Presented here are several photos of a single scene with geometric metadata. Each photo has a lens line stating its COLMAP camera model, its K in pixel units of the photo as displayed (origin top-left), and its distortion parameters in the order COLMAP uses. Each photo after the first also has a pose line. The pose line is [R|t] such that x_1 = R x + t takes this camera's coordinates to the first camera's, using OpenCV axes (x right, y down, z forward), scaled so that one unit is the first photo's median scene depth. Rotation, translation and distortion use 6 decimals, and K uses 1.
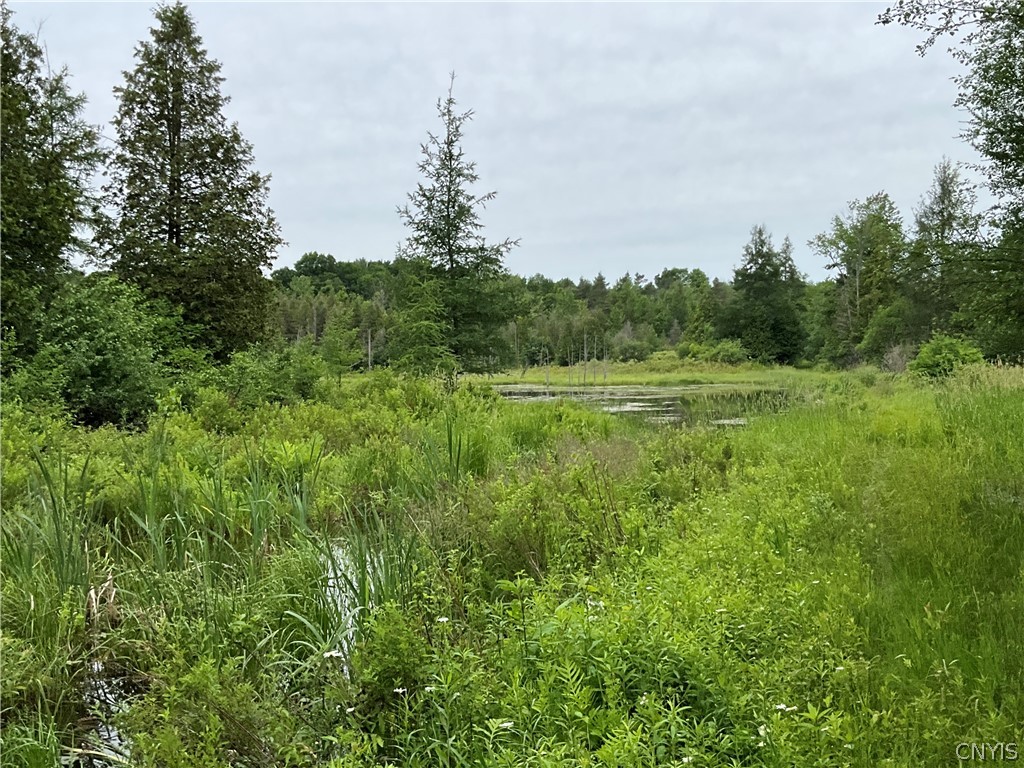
lens RADIAL K [[1044.8, 0, 511.1], [0, 1044.8, 377.4], [0, 0, 1]] dist [0.107728, 0.000000]
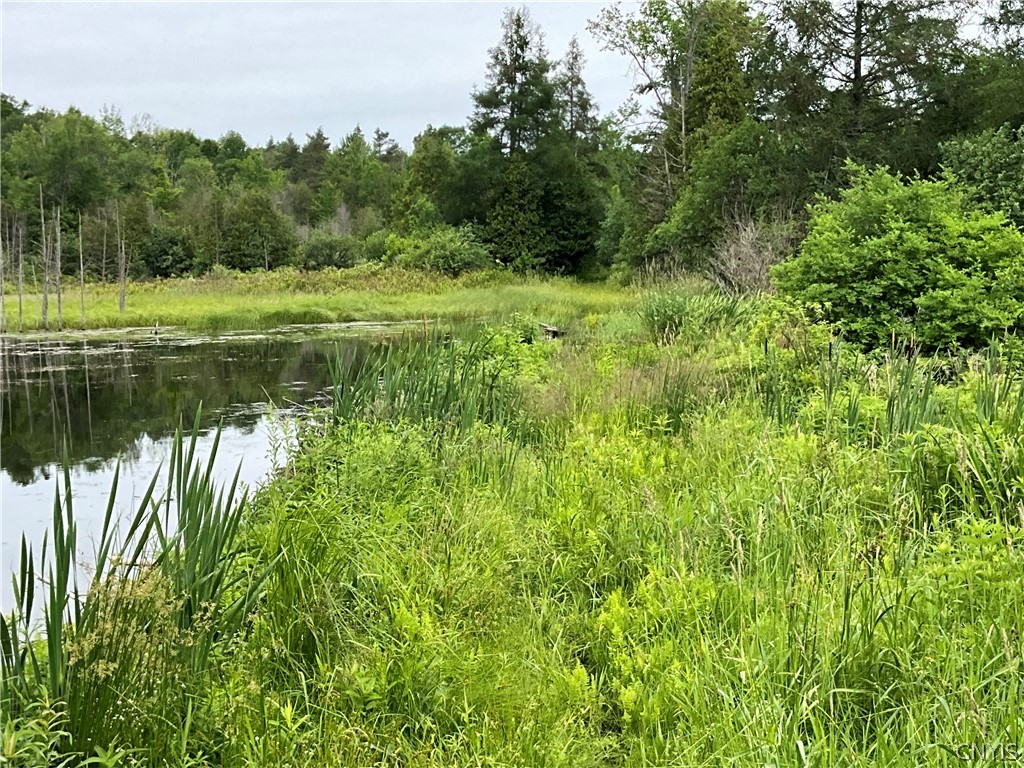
lens RADIAL K [[1453.3, 0, 511.1], [0, 1453.3, 386.4], [0, 0, 1]] dist [0.121363, 0.000000]
pose [[0.984501, -0.021998, 0.173995, 0.103504], [0.010813, 0.997828, 0.064975, -0.003406], [-0.175047, -0.062086, 0.982601, 0.274245]]
